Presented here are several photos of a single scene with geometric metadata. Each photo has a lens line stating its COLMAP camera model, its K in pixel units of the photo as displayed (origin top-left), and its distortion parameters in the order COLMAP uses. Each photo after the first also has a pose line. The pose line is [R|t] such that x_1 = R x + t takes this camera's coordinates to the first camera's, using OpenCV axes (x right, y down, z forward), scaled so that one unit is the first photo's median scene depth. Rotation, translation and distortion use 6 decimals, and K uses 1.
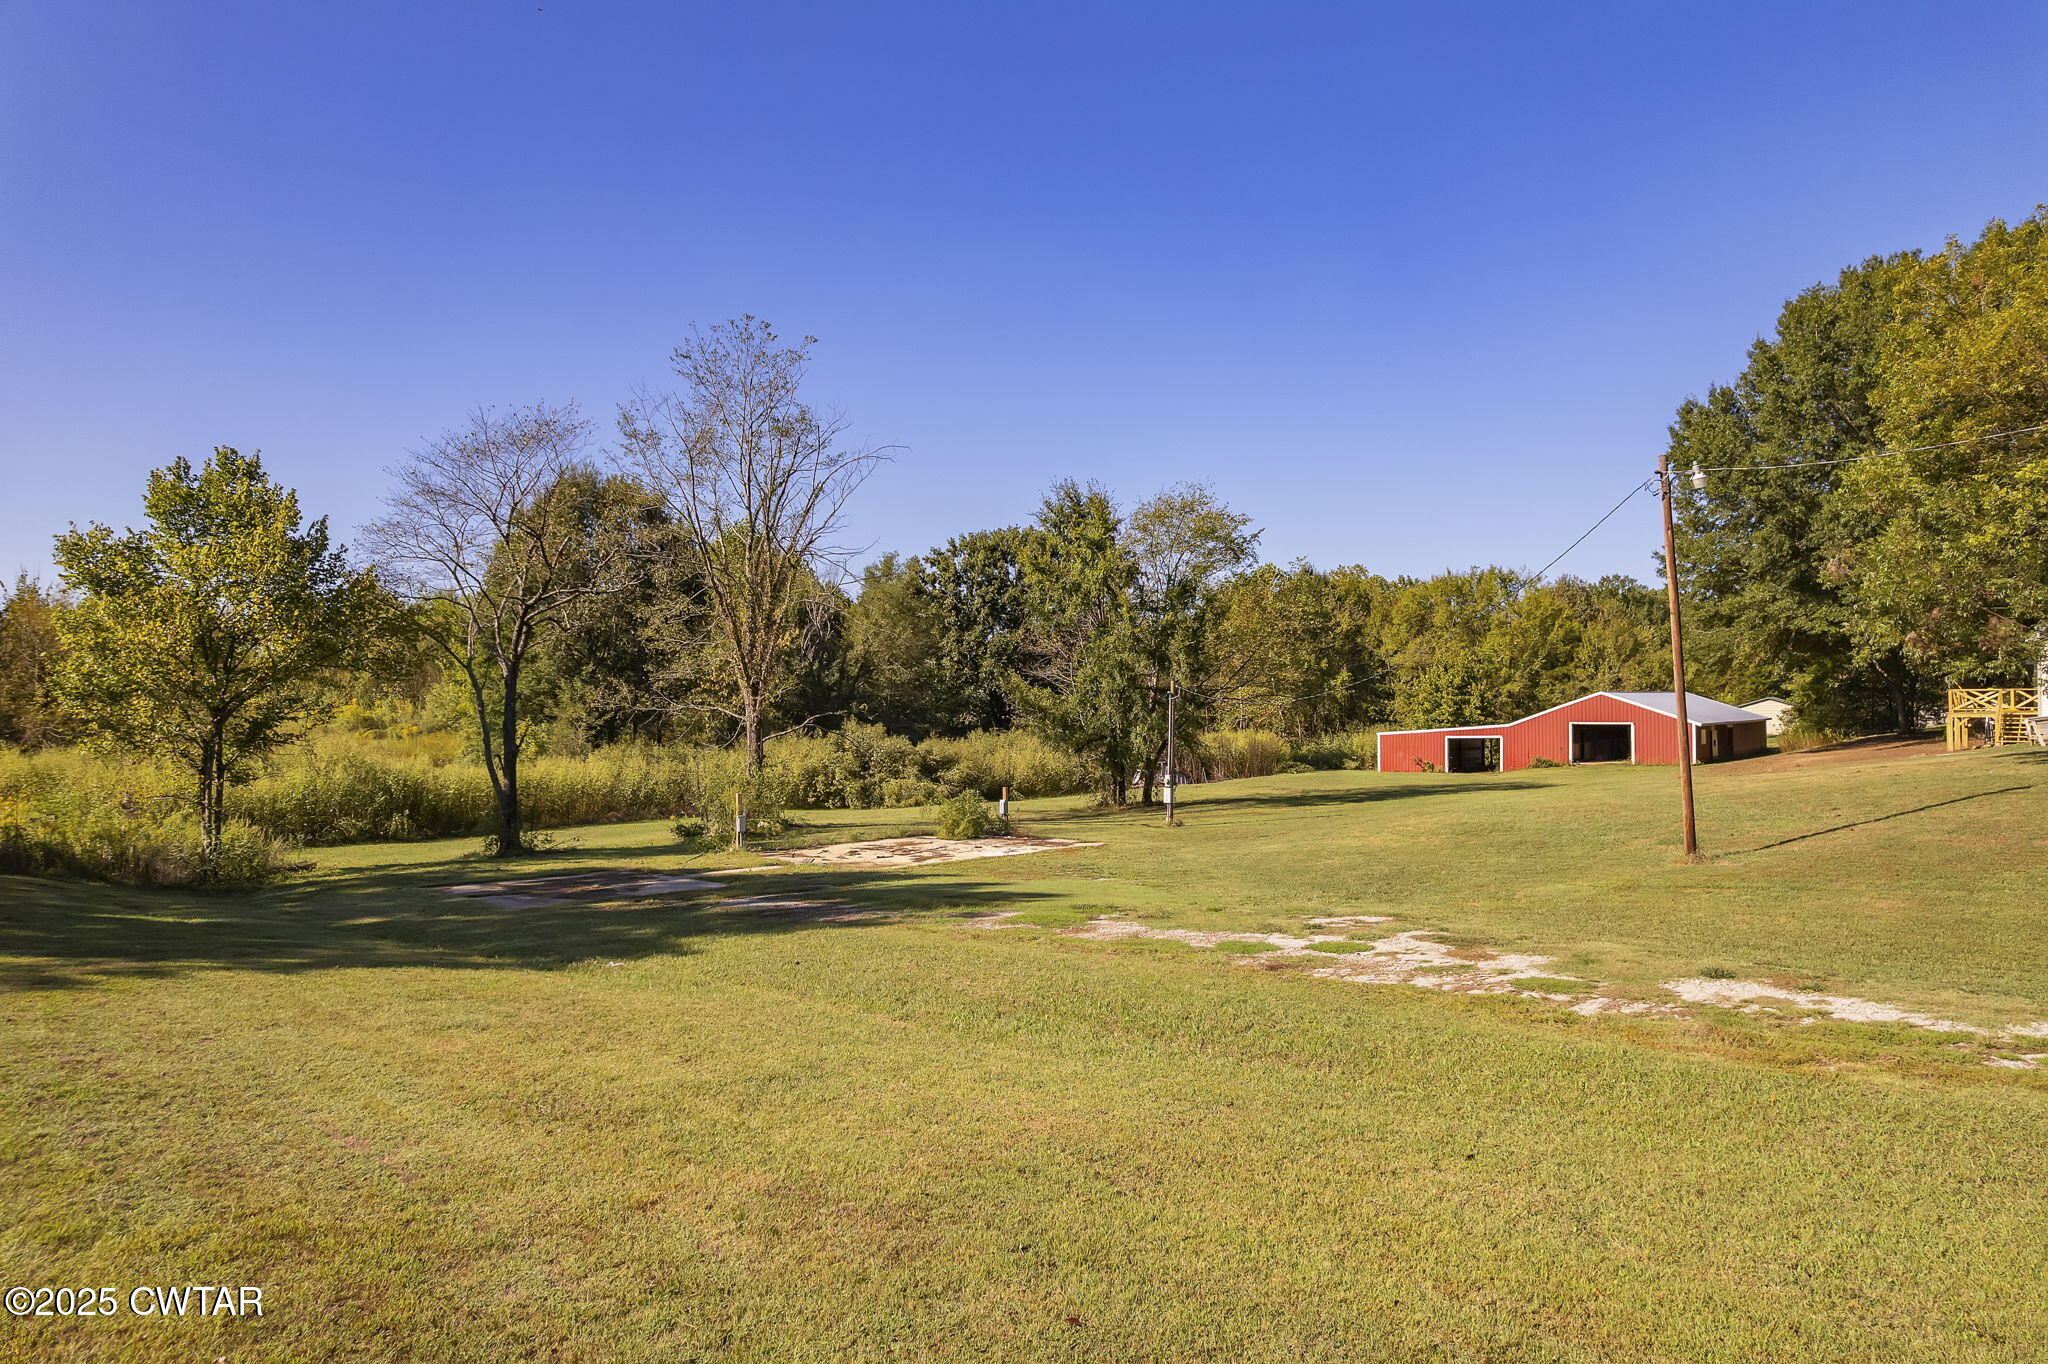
lens RADIAL K [[1226.4, 0, 1034.0], [0, 1226.4, 677.4], [0, 0, 1]] dist [-0.063531, 0.052757]
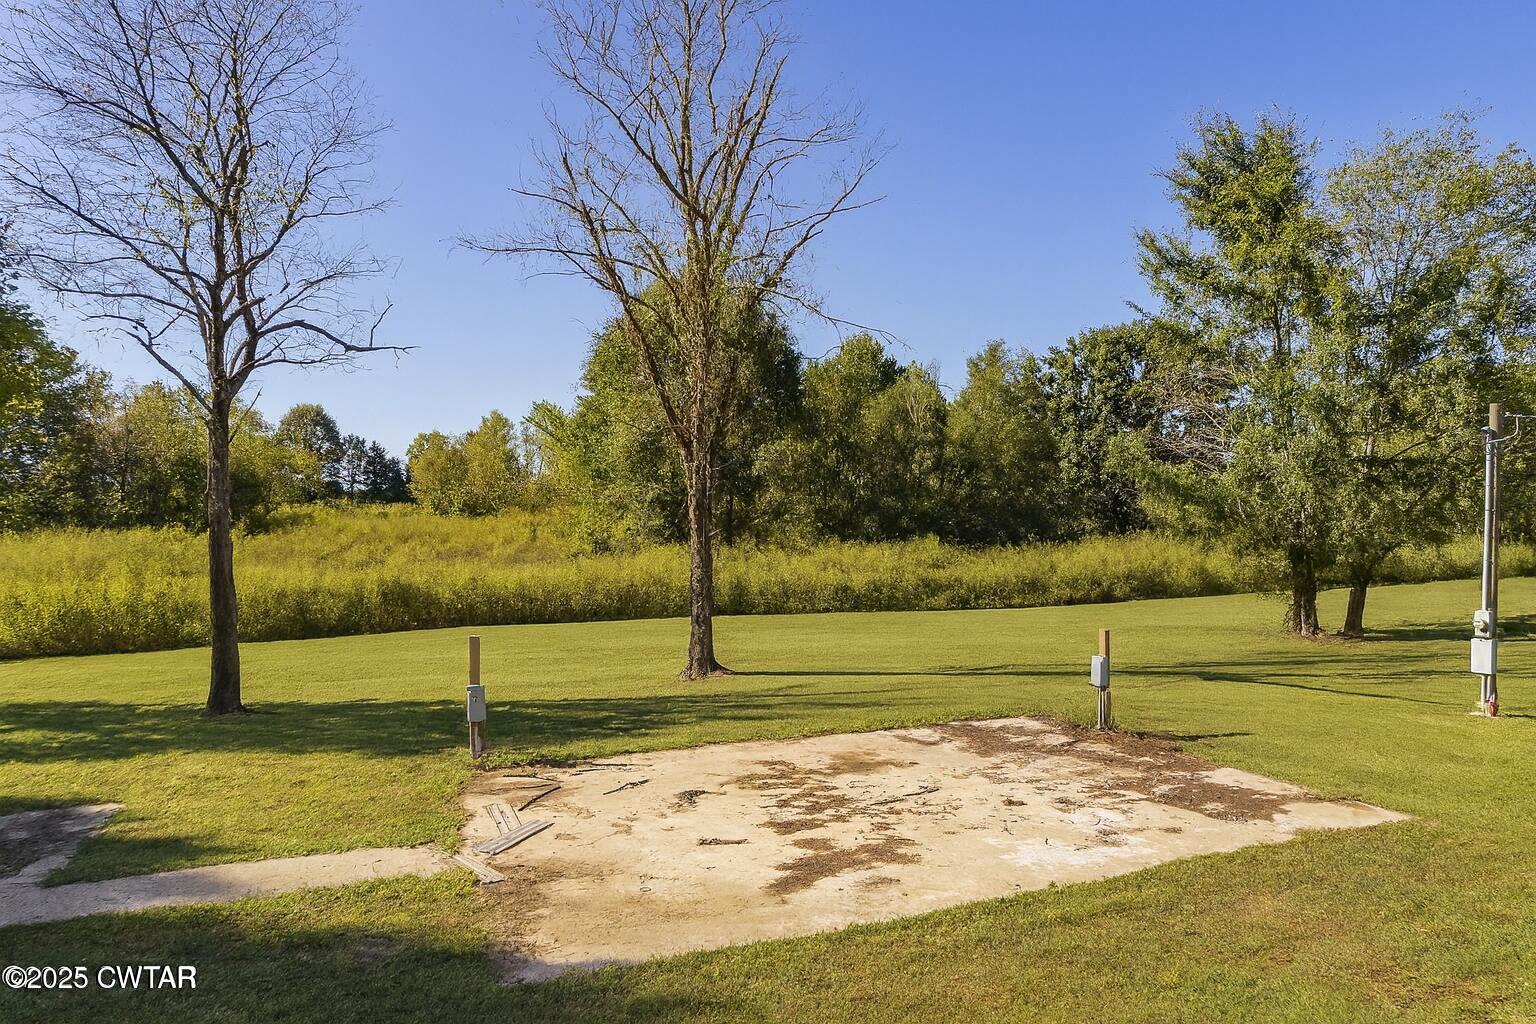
lens RADIAL K [[919.8, 0, 775.5], [0, 919.8, 508.6], [0, 0, 1]] dist [-0.063531, 0.052757]
pose [[0.920022, 0.000447, -0.391865, -0.000105], [0.001414, 0.999989, 0.004461, 0.018220], [0.391863, -0.004659, 0.920012, 0.265019]]
